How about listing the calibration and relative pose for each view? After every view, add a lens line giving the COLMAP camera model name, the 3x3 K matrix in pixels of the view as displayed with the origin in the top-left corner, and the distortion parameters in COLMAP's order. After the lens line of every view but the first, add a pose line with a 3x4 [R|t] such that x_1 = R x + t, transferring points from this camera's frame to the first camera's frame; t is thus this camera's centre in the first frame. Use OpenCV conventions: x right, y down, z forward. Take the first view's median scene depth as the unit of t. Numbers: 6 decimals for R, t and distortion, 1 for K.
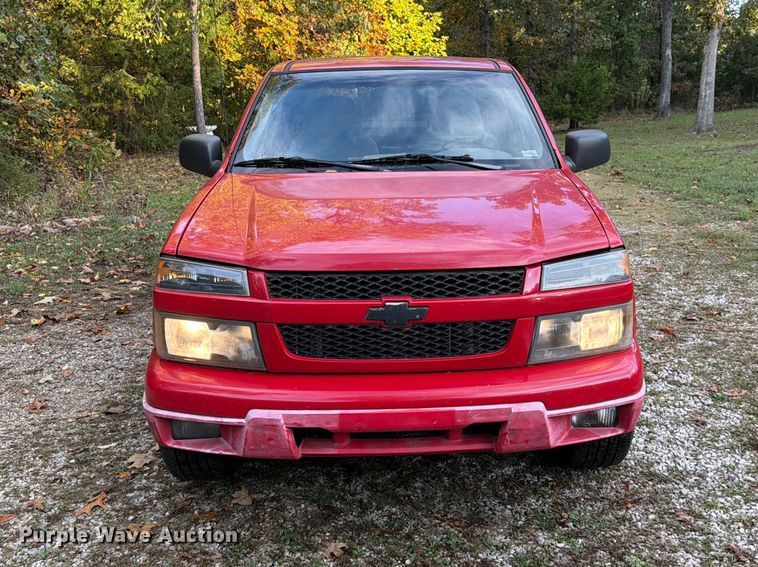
lens RADIAL K [[821.8, 0, 378.6], [0, 821.8, 278.4], [0, 0, 1]] dist [0.055650, 0.000000]
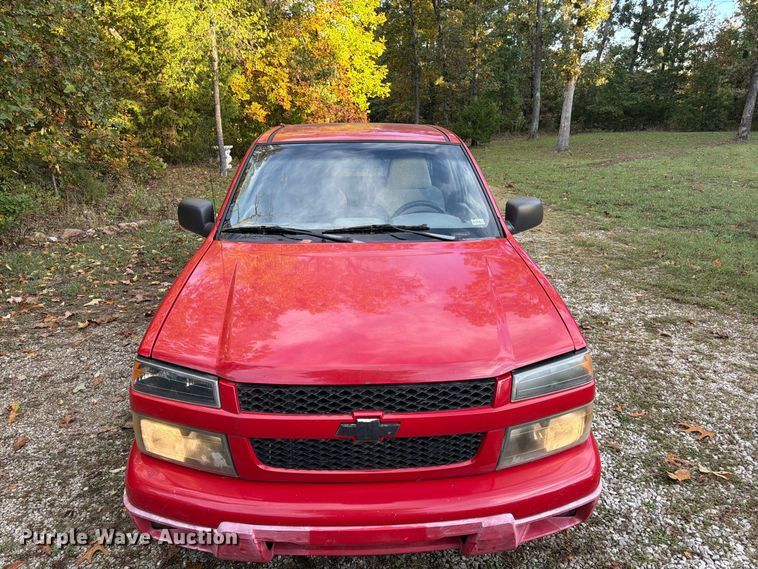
lens RADIAL K [[536.5, 0, 350.6], [0, 536.5, 289.7], [0, 0, 1]] dist [0.043887, -0.040824]
pose [[0.999900, 0.003180, 0.013759, -0.005508], [-0.004332, 0.996411, 0.084533, -0.111995], [-0.013440, -0.084585, 0.996326, 0.227370]]
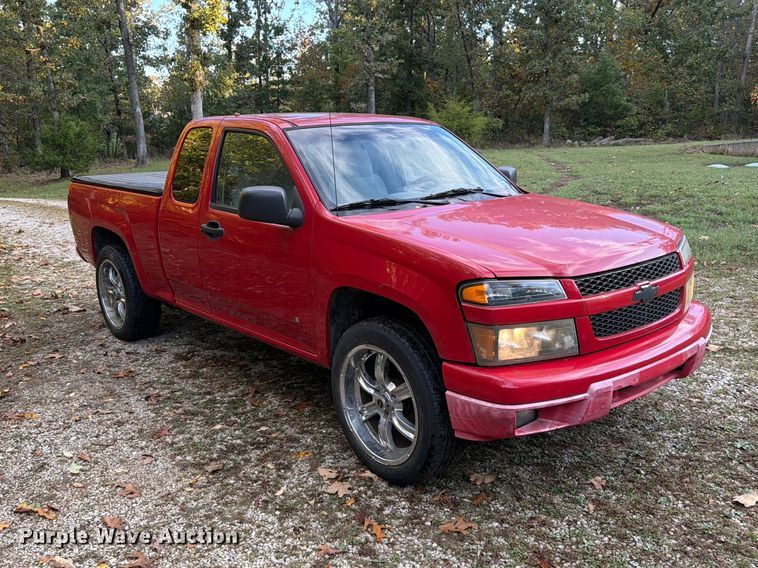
lens RADIAL K [[717.5, 0, 380.8], [0, 717.5, 282.7], [0, 0, 1]] dist [0.016547, 0.000000]
pose [[0.789141, -0.143847, 0.597130, -0.663822], [0.161390, 0.986589, 0.024381, -0.048745], [-0.592630, 0.077131, 0.801774, 0.174757]]
